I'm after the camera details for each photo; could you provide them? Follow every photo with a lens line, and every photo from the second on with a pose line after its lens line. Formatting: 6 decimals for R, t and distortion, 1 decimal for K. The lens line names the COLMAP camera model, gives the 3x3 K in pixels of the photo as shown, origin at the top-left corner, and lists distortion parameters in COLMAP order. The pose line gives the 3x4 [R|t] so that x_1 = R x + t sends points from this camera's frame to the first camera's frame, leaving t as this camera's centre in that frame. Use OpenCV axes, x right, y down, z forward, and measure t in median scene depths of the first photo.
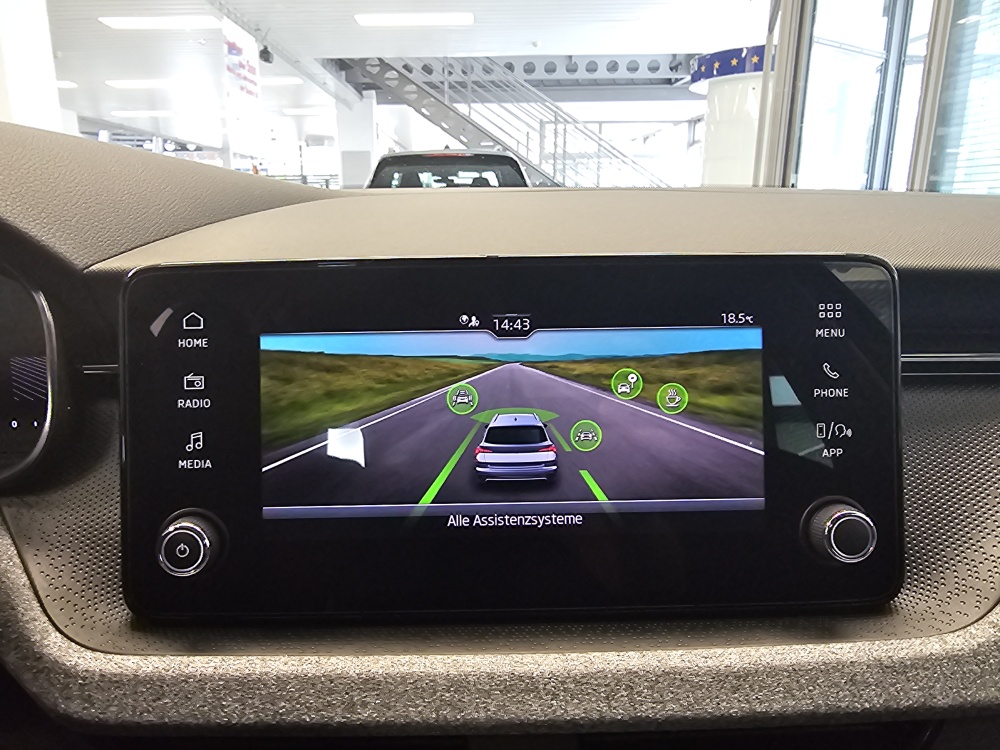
lens RADIAL K [[687.6, 0, 502.3], [0, 687.6, 376.1], [0, 0, 1]] dist [0.003711, -0.000233]
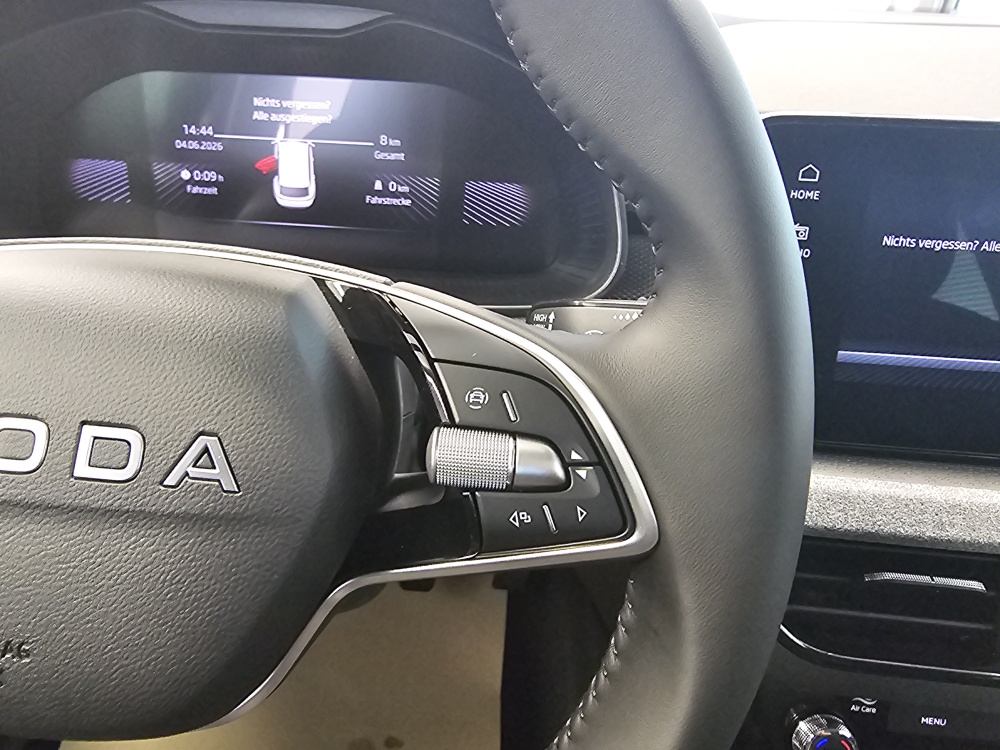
lens RADIAL K [[692.2, 0, 500.0], [0, 692.2, 375.0], [0, 0, 1]] dist [0.002232, 0.000066]
pose [[0.993156, 0.086599, -0.078364, -0.792481], [-0.063920, 0.964597, 0.255864, -0.022905], [0.097747, -0.249104, 0.963531, -0.139411]]
